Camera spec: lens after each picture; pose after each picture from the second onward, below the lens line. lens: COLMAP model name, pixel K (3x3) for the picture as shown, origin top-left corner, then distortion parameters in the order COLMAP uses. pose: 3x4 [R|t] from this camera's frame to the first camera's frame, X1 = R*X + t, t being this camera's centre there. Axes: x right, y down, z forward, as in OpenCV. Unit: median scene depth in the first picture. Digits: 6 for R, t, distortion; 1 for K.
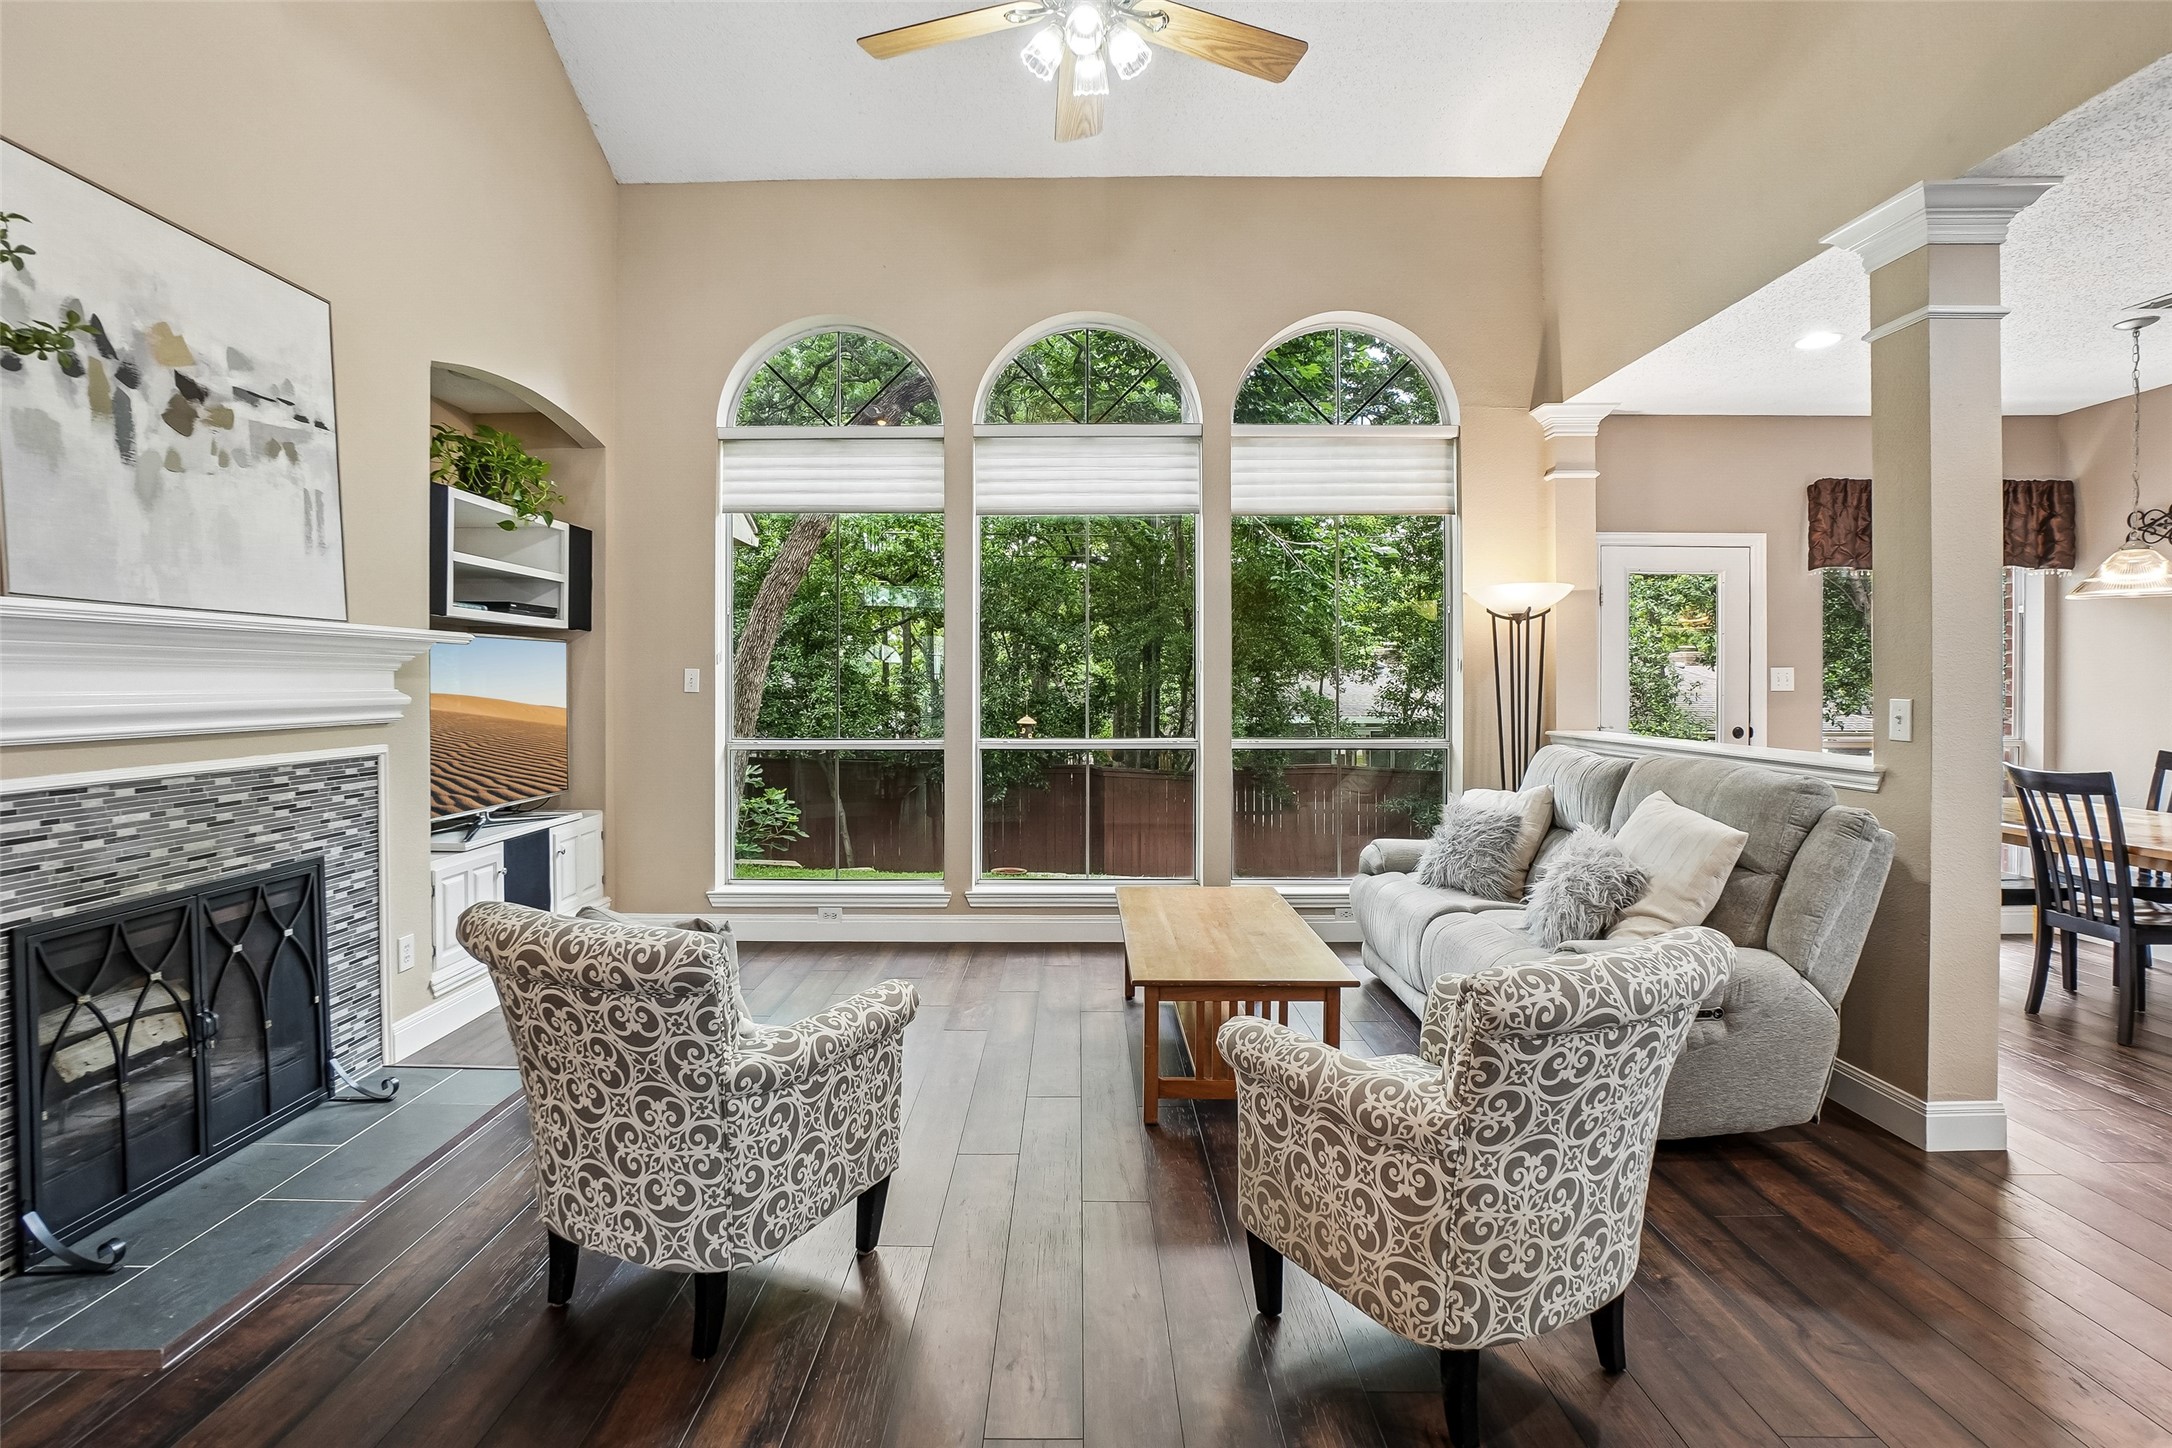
lens RADIAL K [[1014.5, 0, 1063.3], [0, 1014.5, 686.8], [0, 0, 1]] dist [-0.048474, 0.016525]
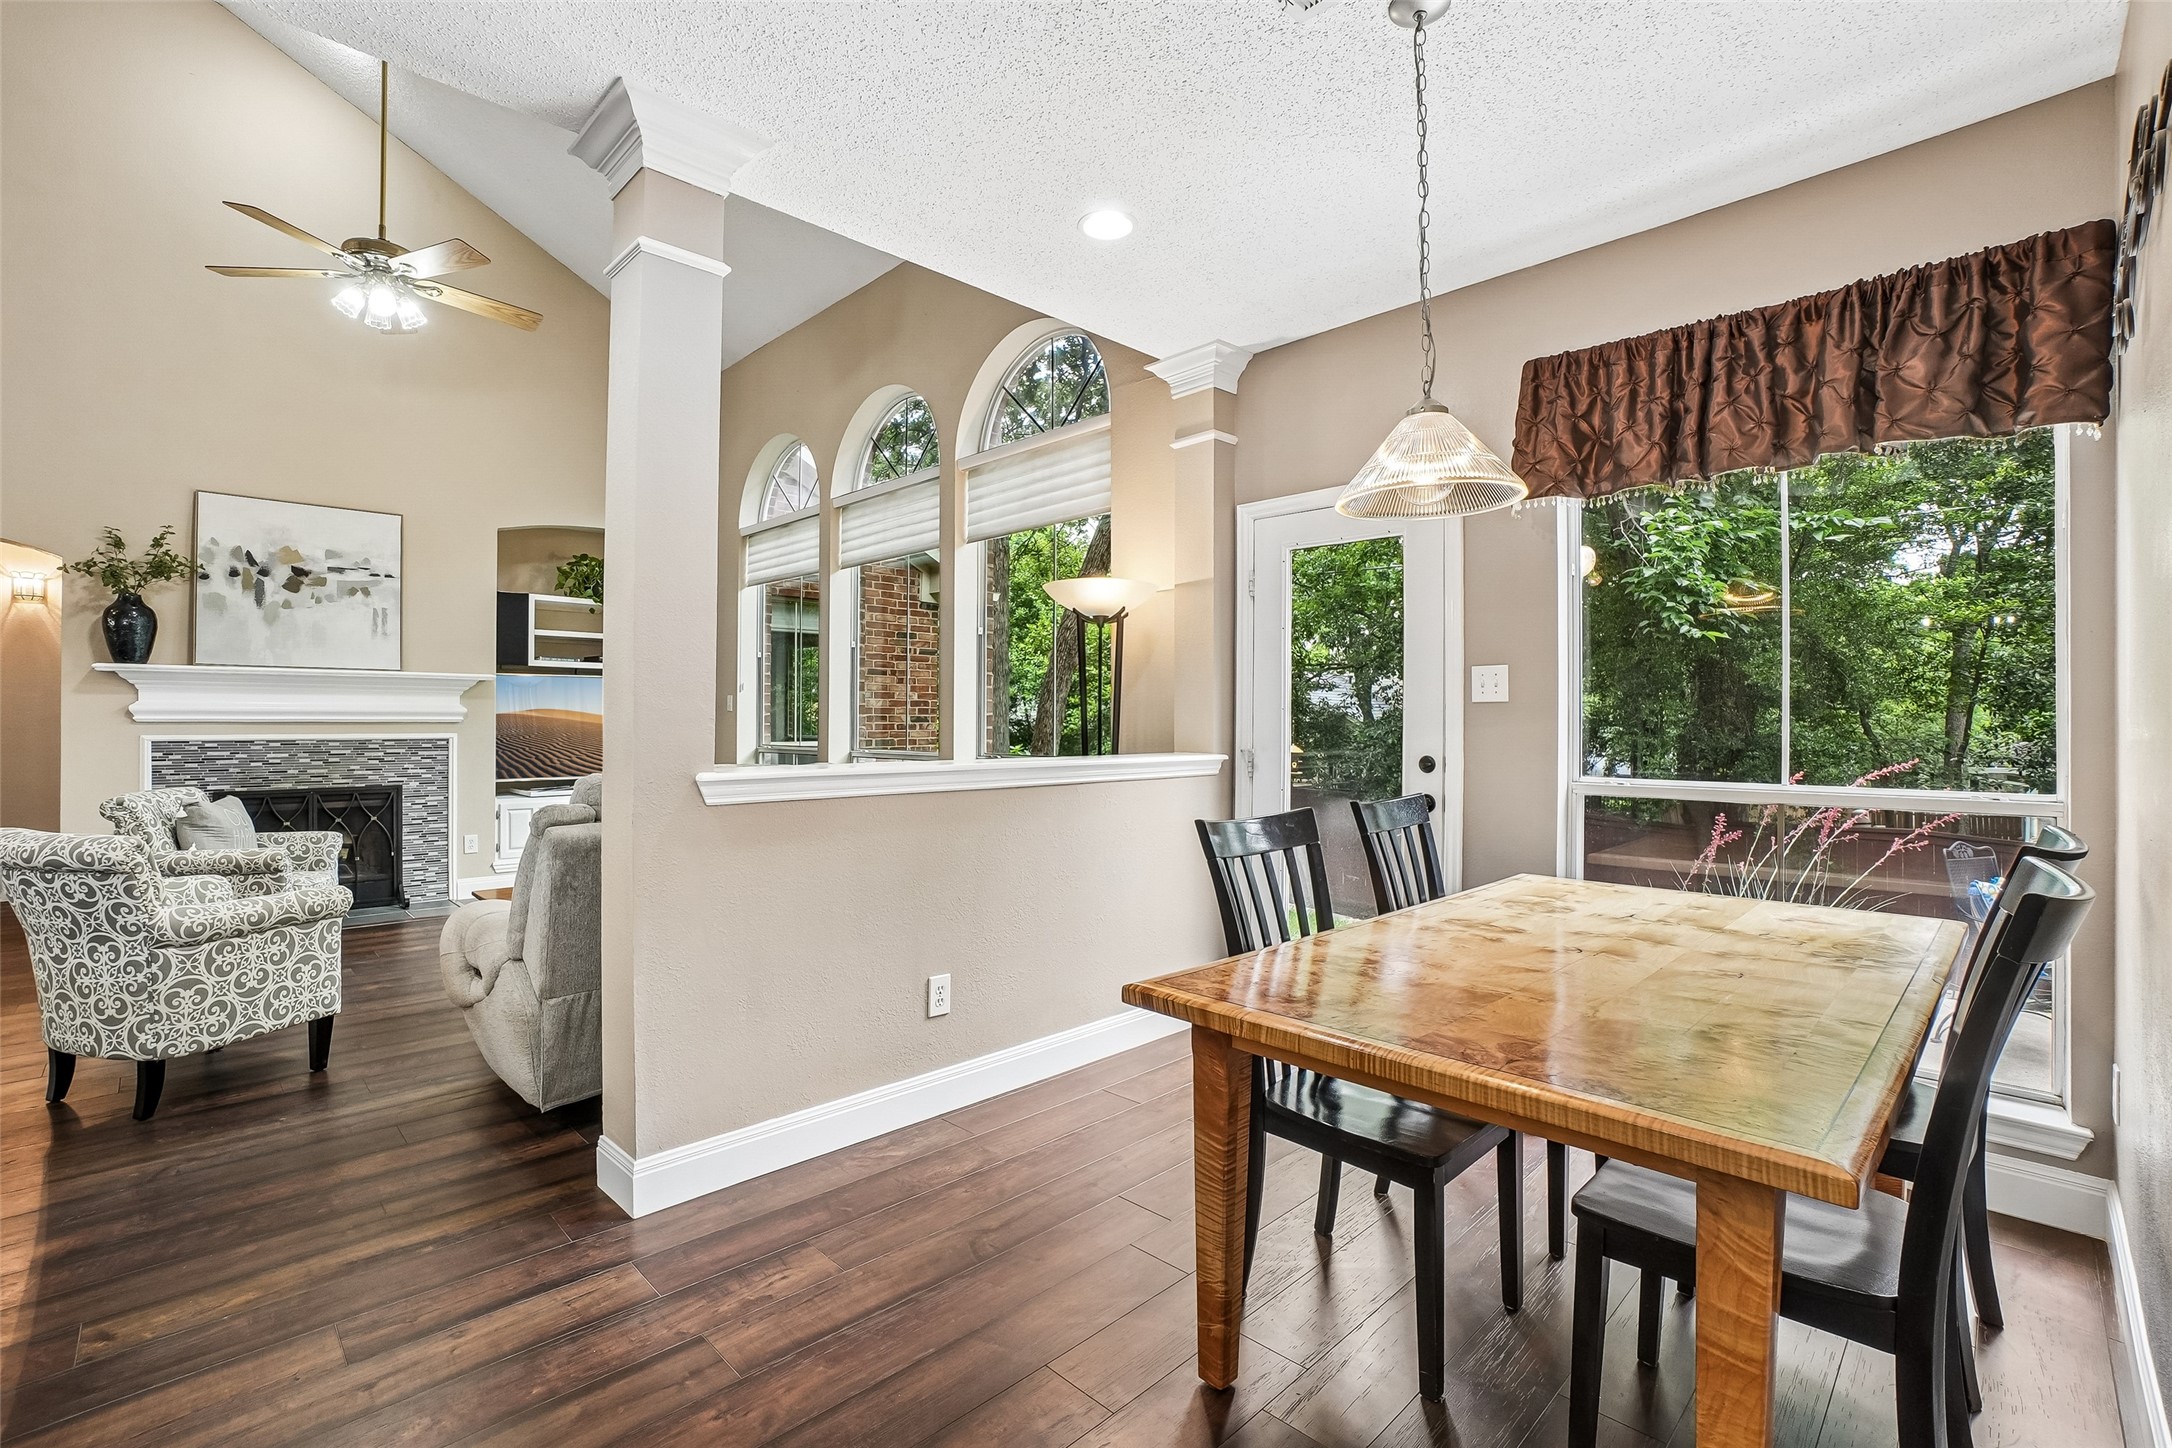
lens RADIAL K [[1014.5, 0, 1107.0], [0, 1014.5, 716.1], [0, 0, 1]] dist [-0.048474, 0.016525]
pose [[0.725243, -0.001406, -0.688492, 1.605405], [-0.007005, 0.999931, -0.009421, 0.034600], [0.688458, 0.011655, 0.725183, 0.478805]]
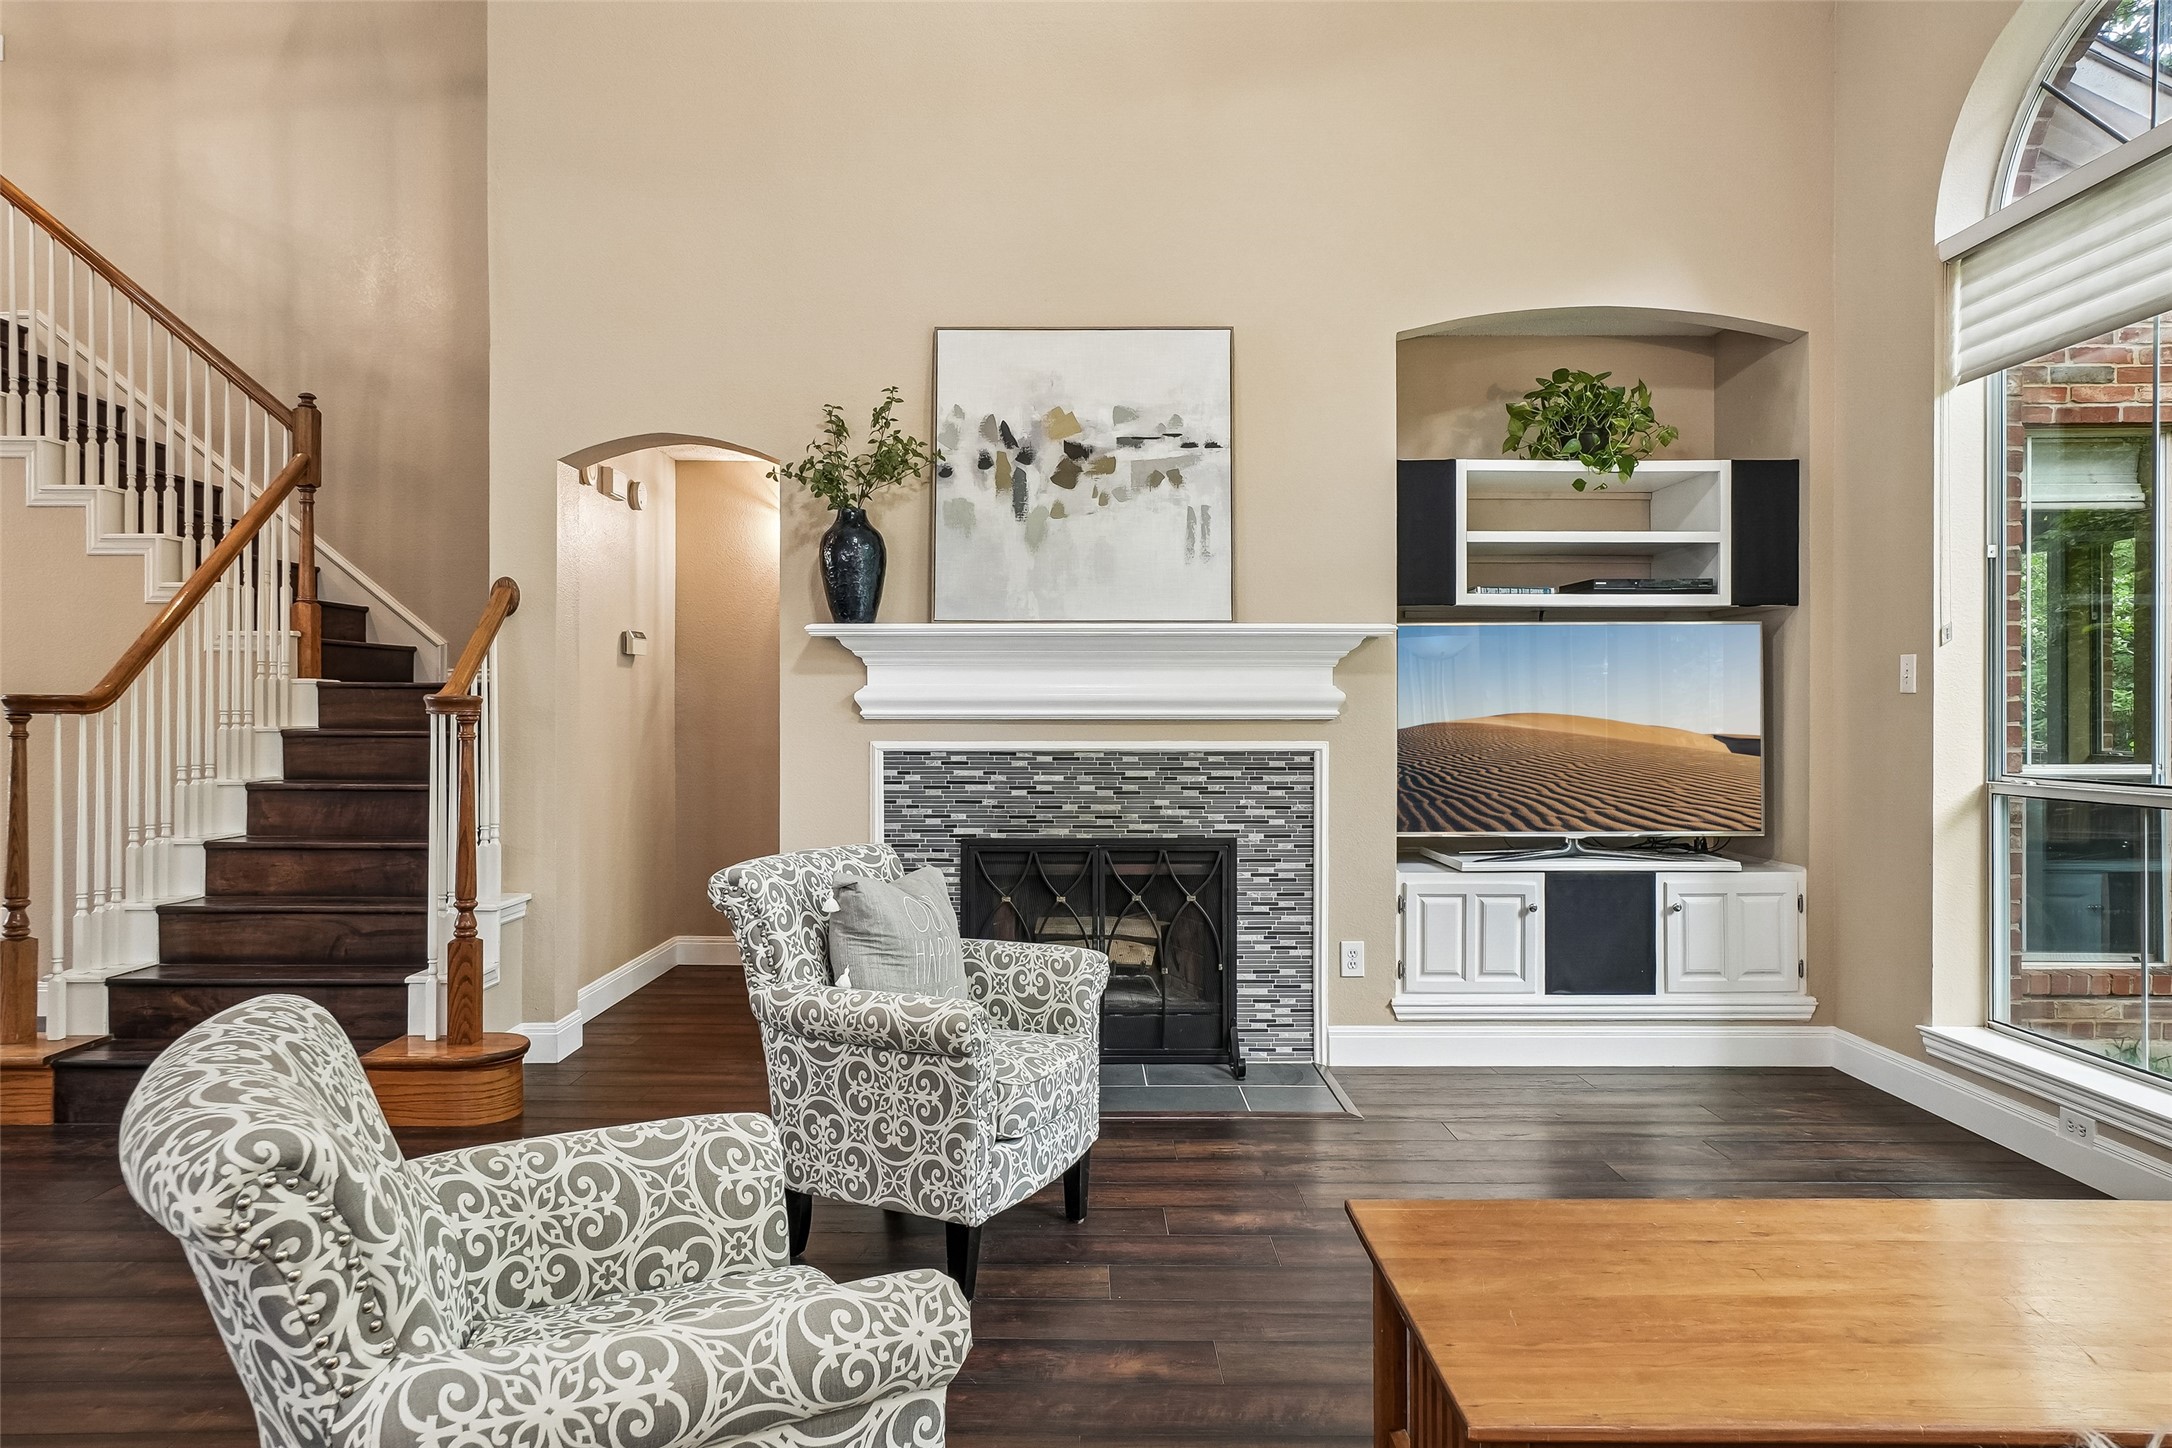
lens RADIAL K [[1350.4, 0, 1051.1], [0, 1350.4, 709.7], [0, 0, 1]] dist [0.001460, 0.007104]
pose [[0.008502, 0.002531, -0.999961, 0.681674], [-0.006727, 0.999974, 0.002473, 0.025387], [0.999941, 0.006705, 0.008519, 0.731443]]
